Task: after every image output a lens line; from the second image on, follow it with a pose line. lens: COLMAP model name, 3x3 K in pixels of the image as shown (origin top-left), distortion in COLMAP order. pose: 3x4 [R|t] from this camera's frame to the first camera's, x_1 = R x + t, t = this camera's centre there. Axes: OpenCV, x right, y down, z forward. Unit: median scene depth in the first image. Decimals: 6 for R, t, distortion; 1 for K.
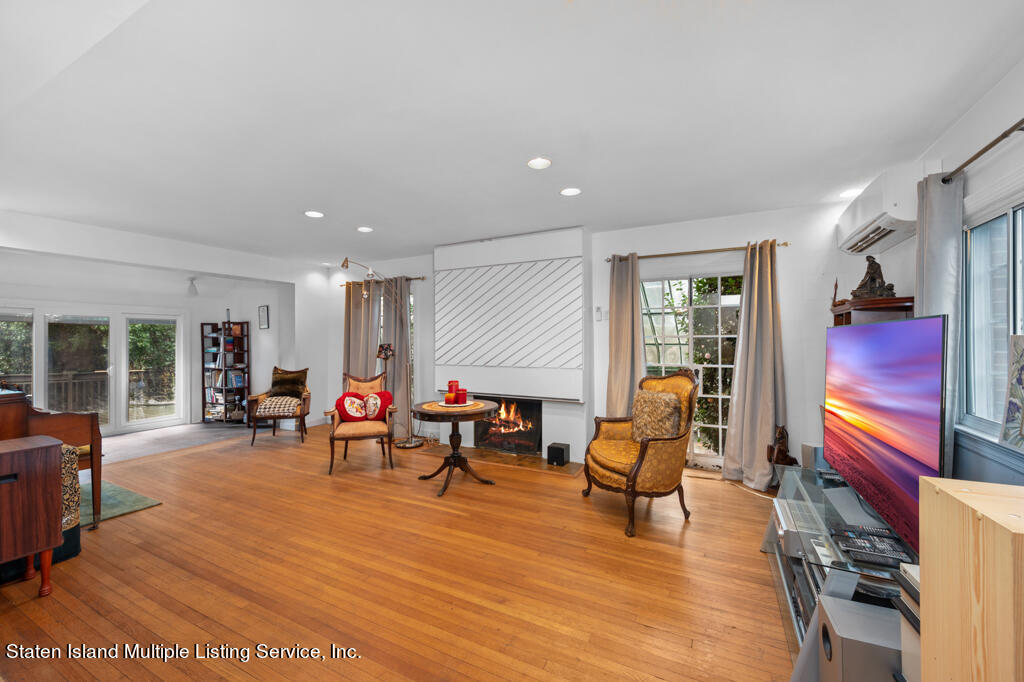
lens RADIAL K [[408.6, 0, 515.8], [0, 408.6, 339.4], [0, 0, 1]] dist [0.000859, -0.000462]
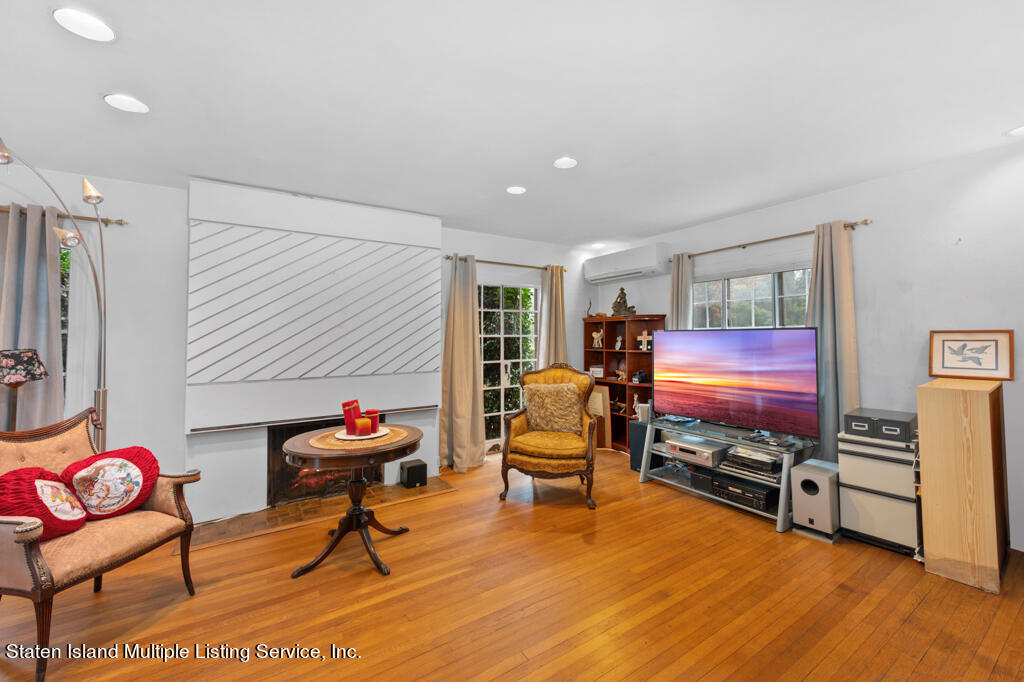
lens RADIAL K [[408.6, 0, 520.7], [0, 408.6, 321.0], [0, 0, 1]] dist [0.000859, -0.000462]
pose [[0.495639, 0.033259, 0.867892, -0.459628], [-0.002085, 0.999309, -0.037104, -0.004859], [-0.868526, 0.016580, 0.495366, 0.320430]]
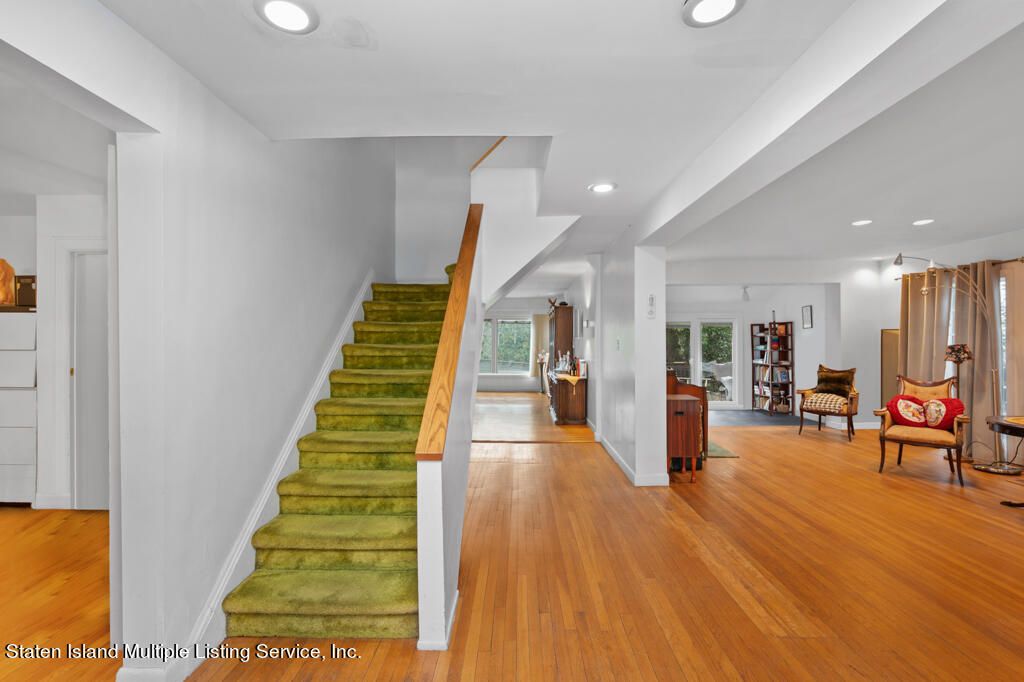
lens RADIAL K [[461.3, 0, 513.1], [0, 461.3, 337.8], [0, 0, 1]] dist [0.003726, 0.000731]
pose [[0.447674, -0.001169, -0.894196, 0.132167], [0.003424, 0.999994, 0.000407, -0.006416], [0.894190, -0.003244, 0.447675, -0.262798]]
